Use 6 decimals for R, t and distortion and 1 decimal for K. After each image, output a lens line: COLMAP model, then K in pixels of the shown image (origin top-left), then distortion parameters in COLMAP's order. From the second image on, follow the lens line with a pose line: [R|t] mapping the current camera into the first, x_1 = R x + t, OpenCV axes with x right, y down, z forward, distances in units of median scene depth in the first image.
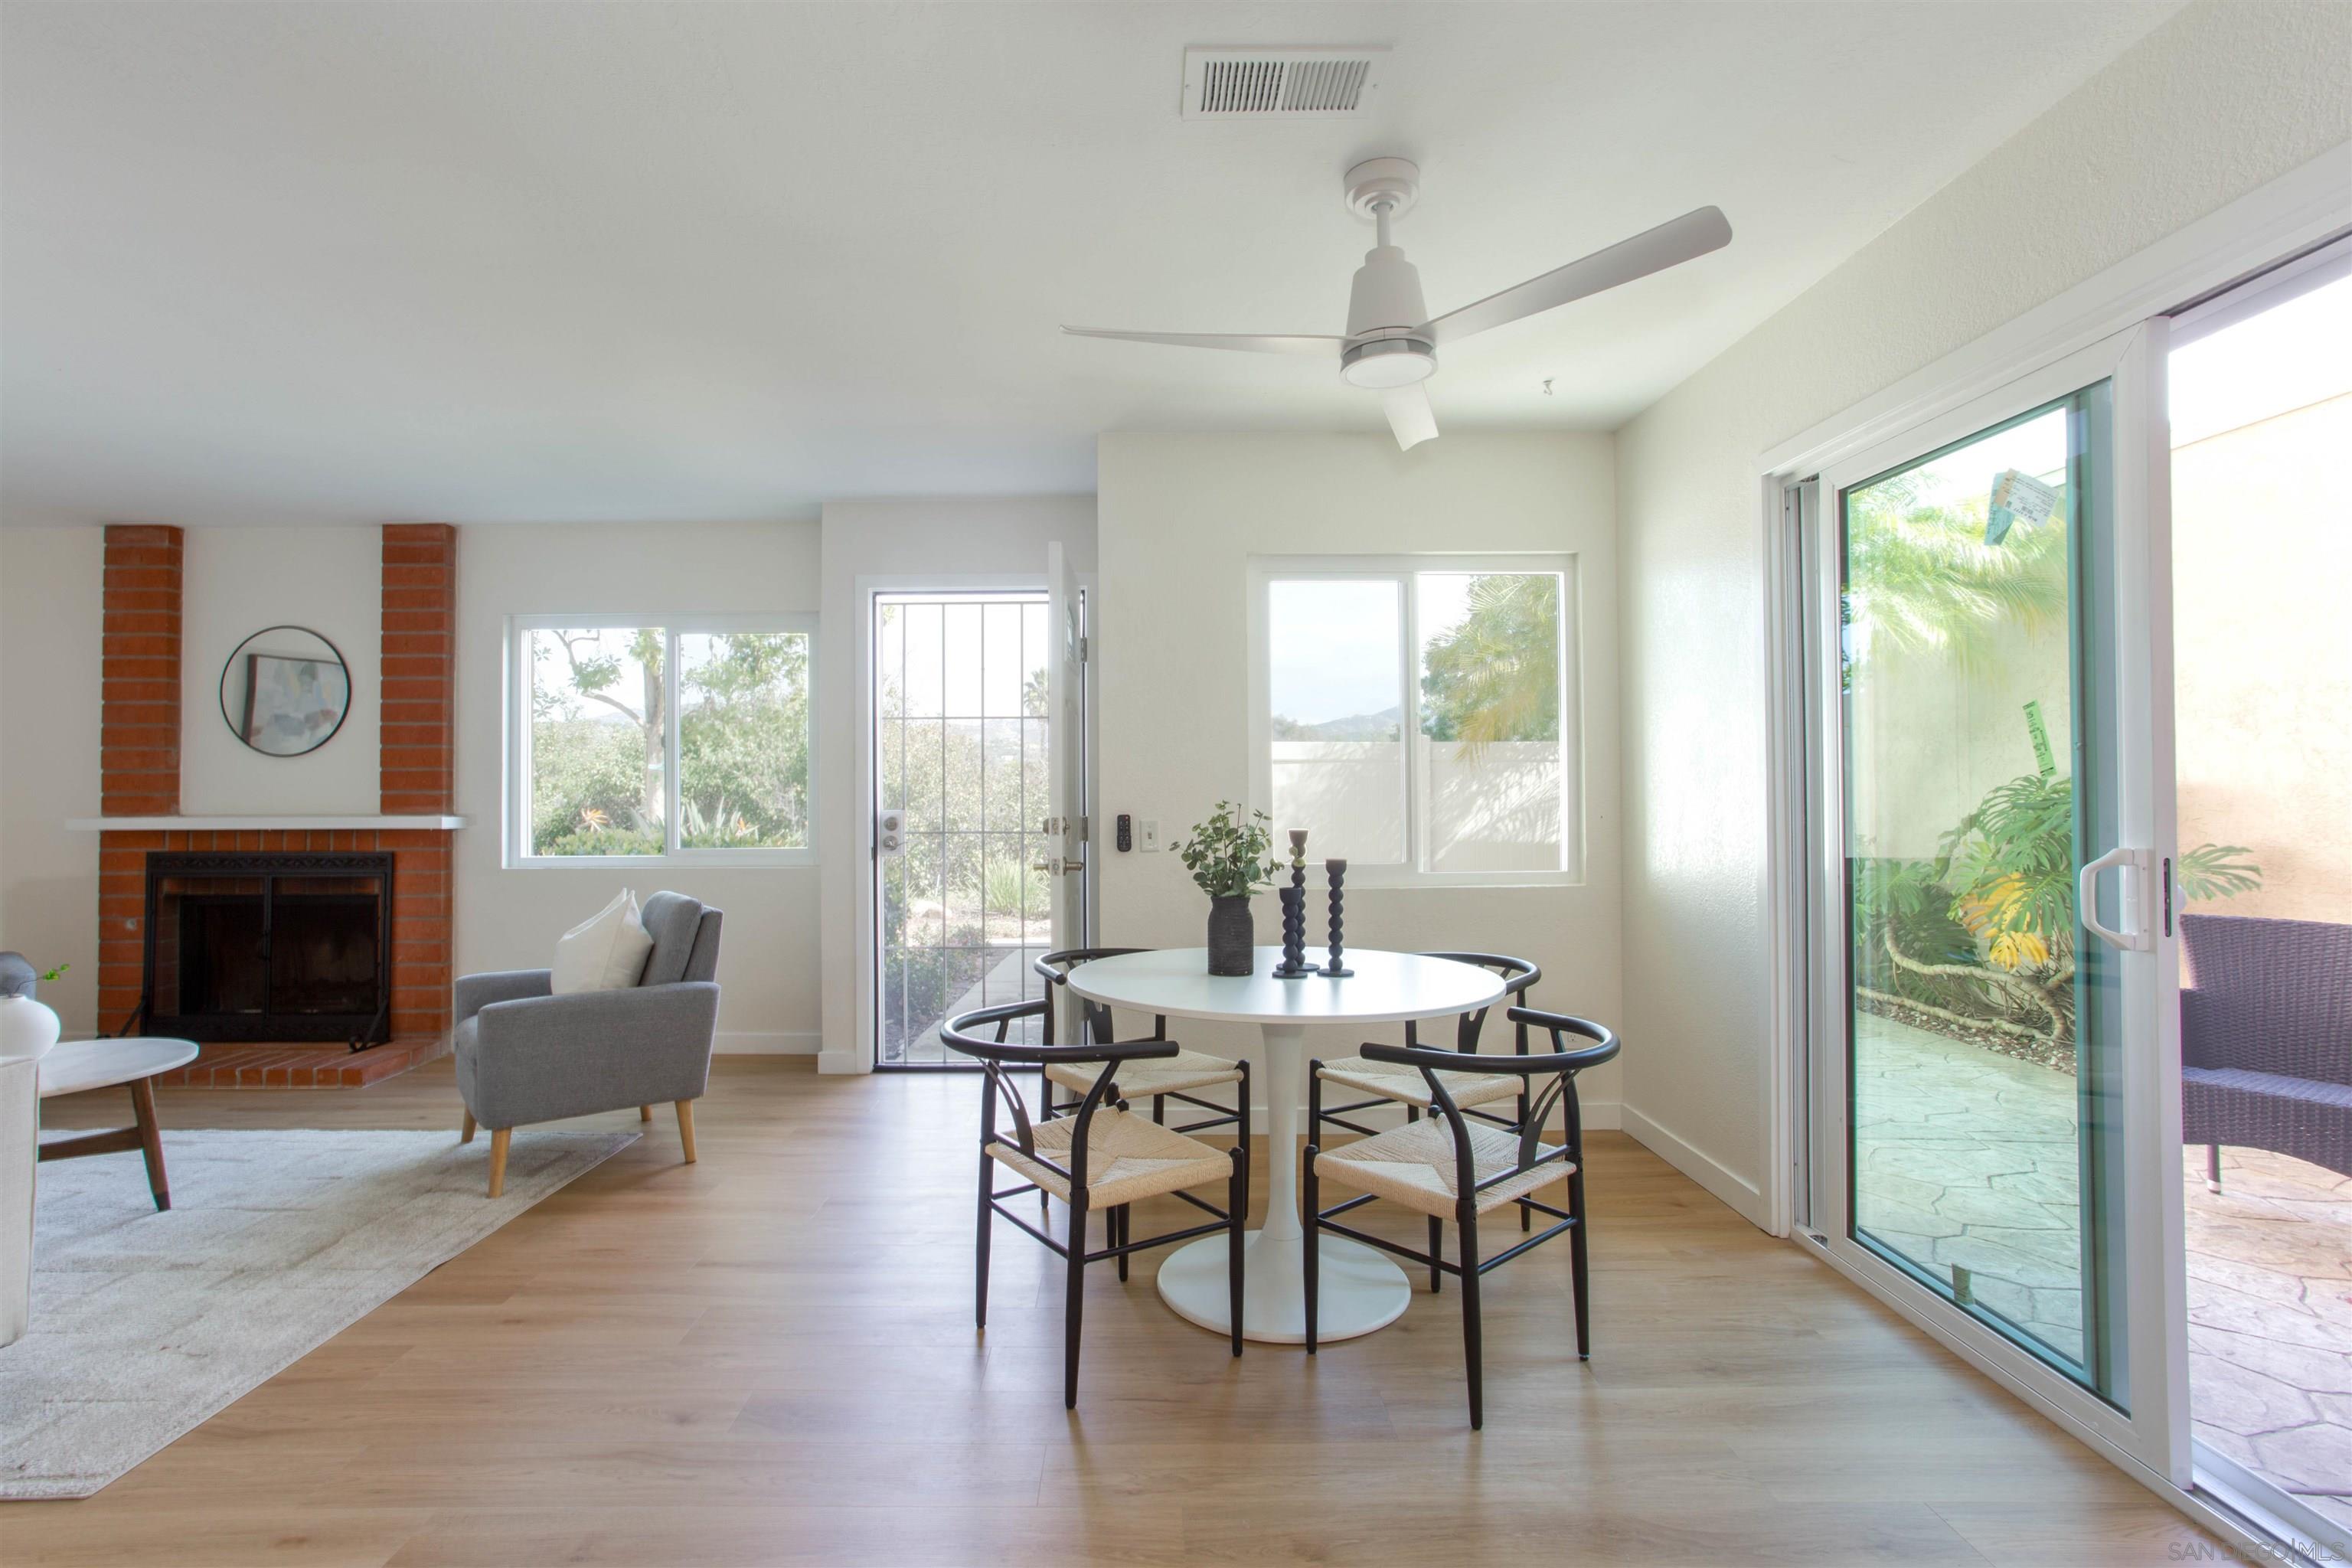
lens RADIAL K [[1129.5, 0, 1149.1], [0, 1129.5, 767.9], [0, 0, 1]] dist [-0.038397, 0.023578]
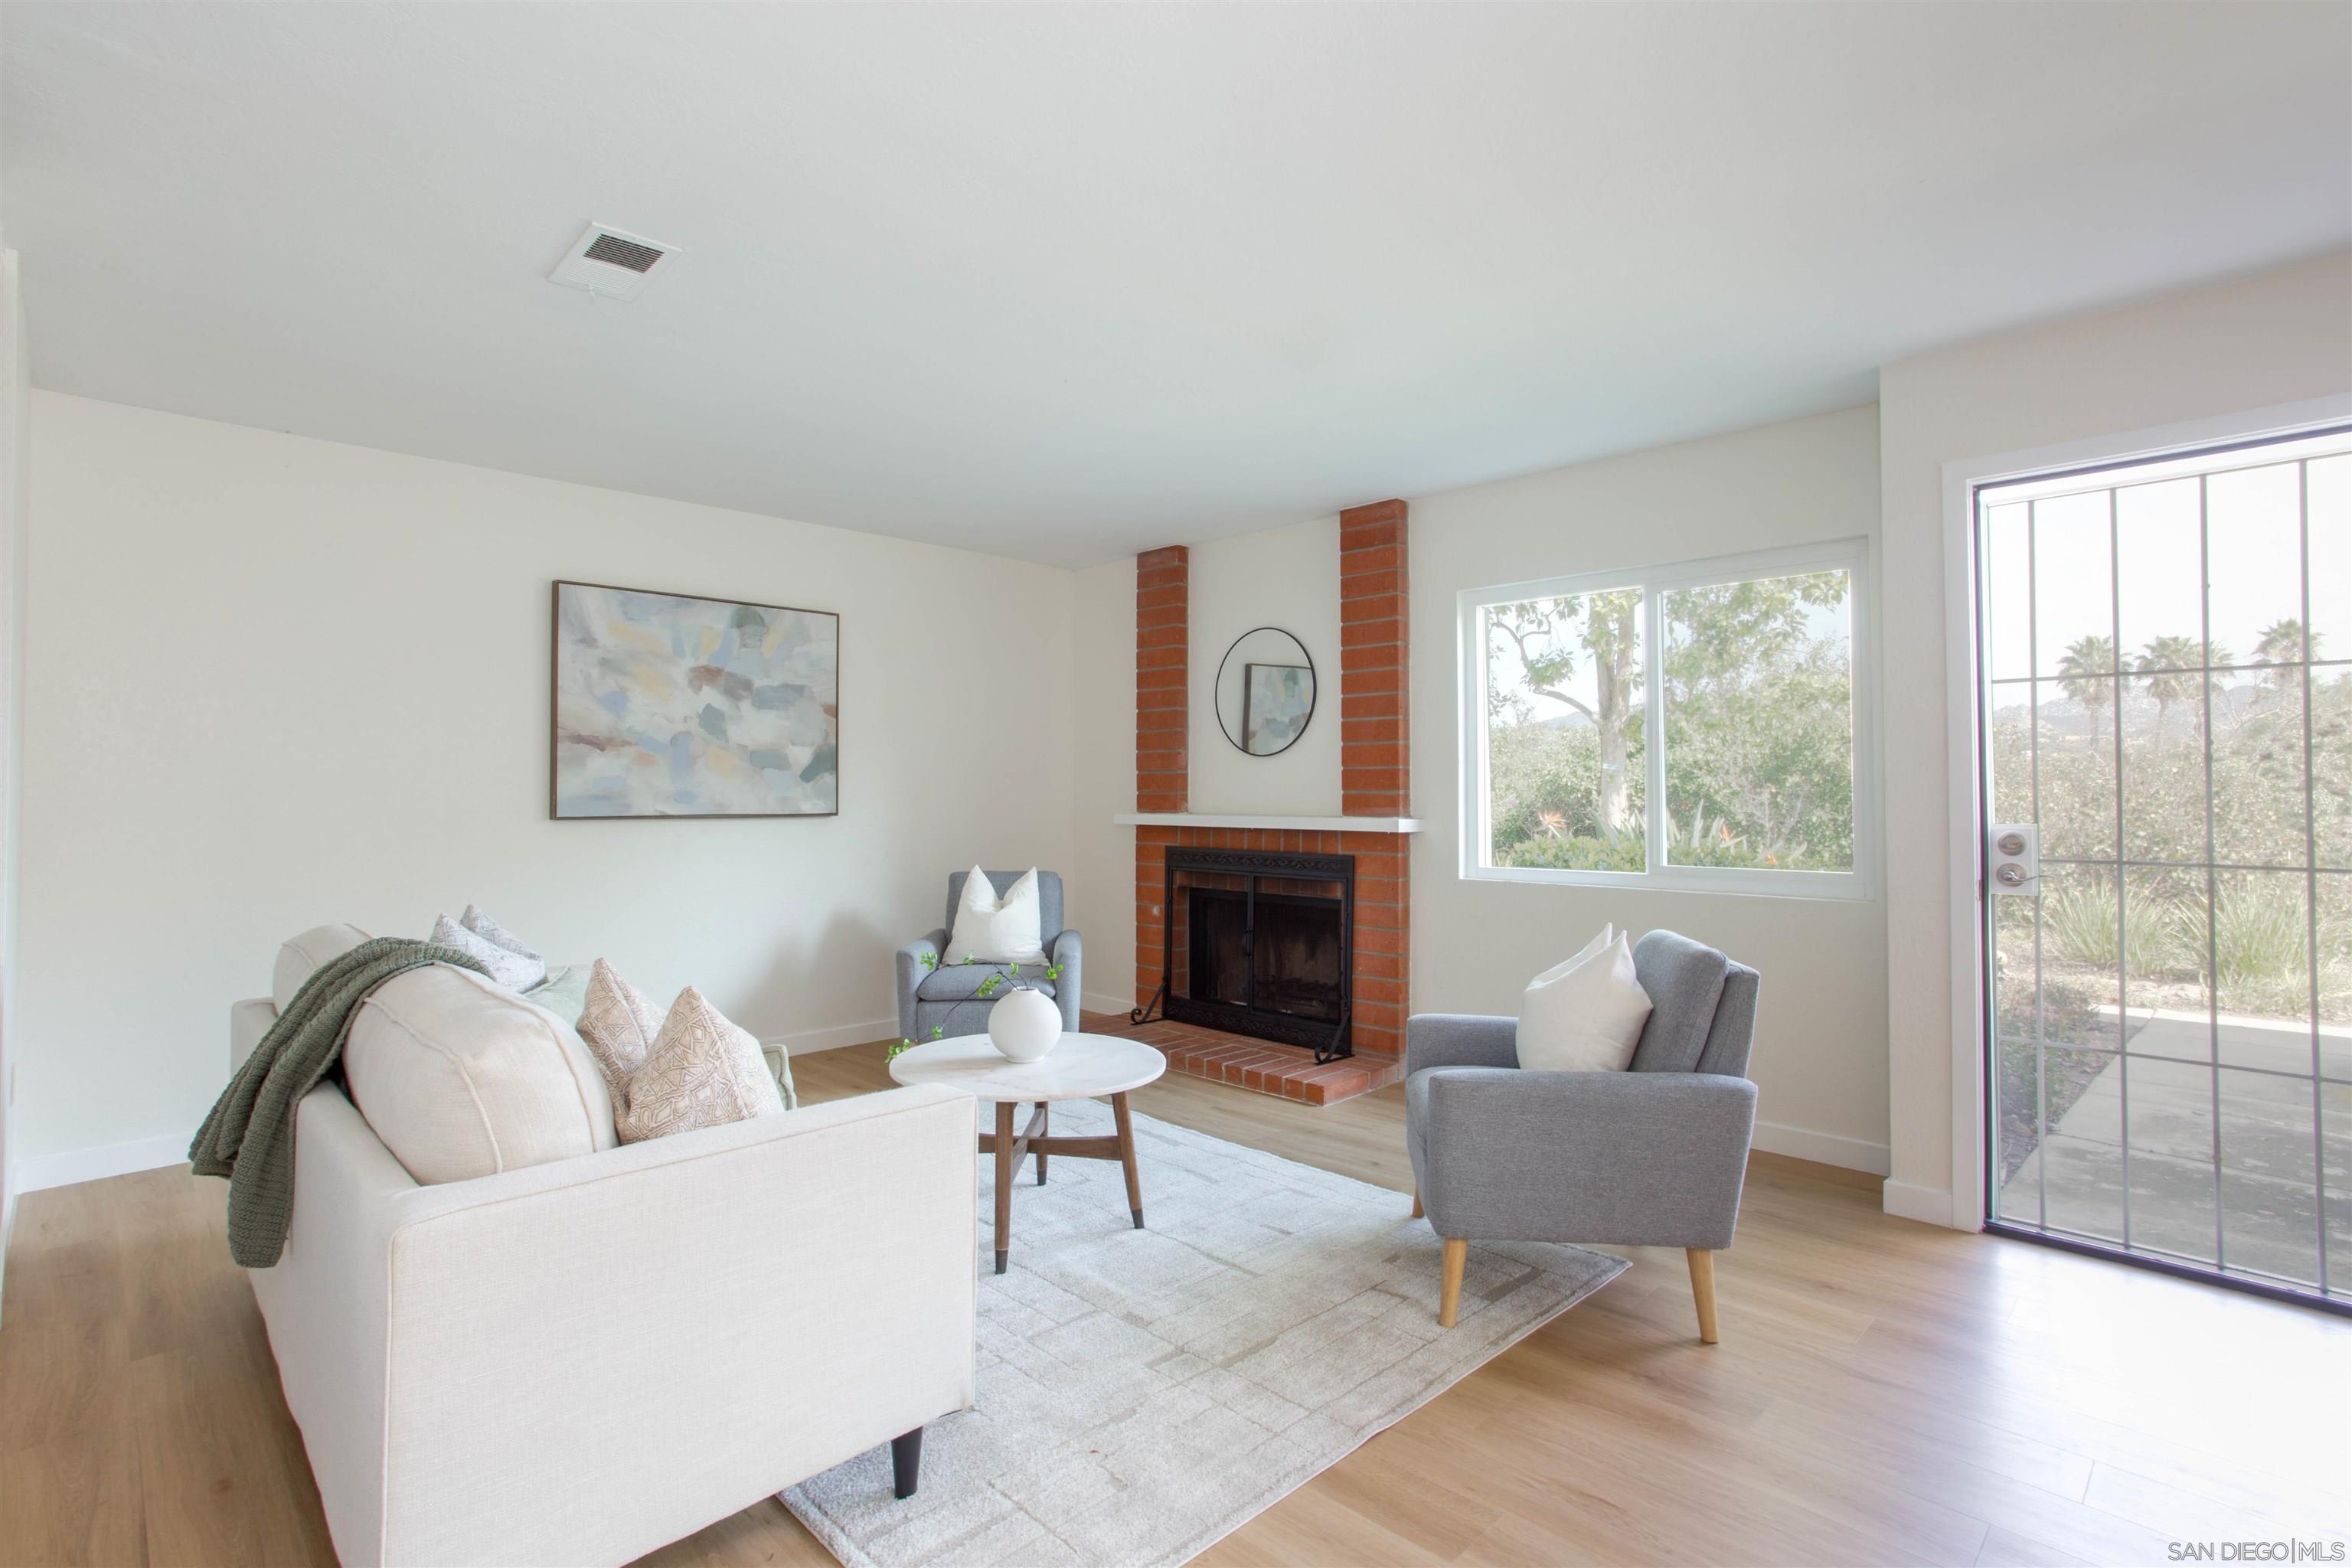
lens RADIAL K [[1129.5, 0, 1135.9], [0, 1129.5, 777.6], [0, 0, 1]] dist [-0.038397, 0.023578]
pose [[0.692918, -0.004306, -0.721004, -0.118441], [0.009795, 0.999946, 0.003441, 0.004450], [0.720950, -0.009446, 0.692923, 0.208144]]
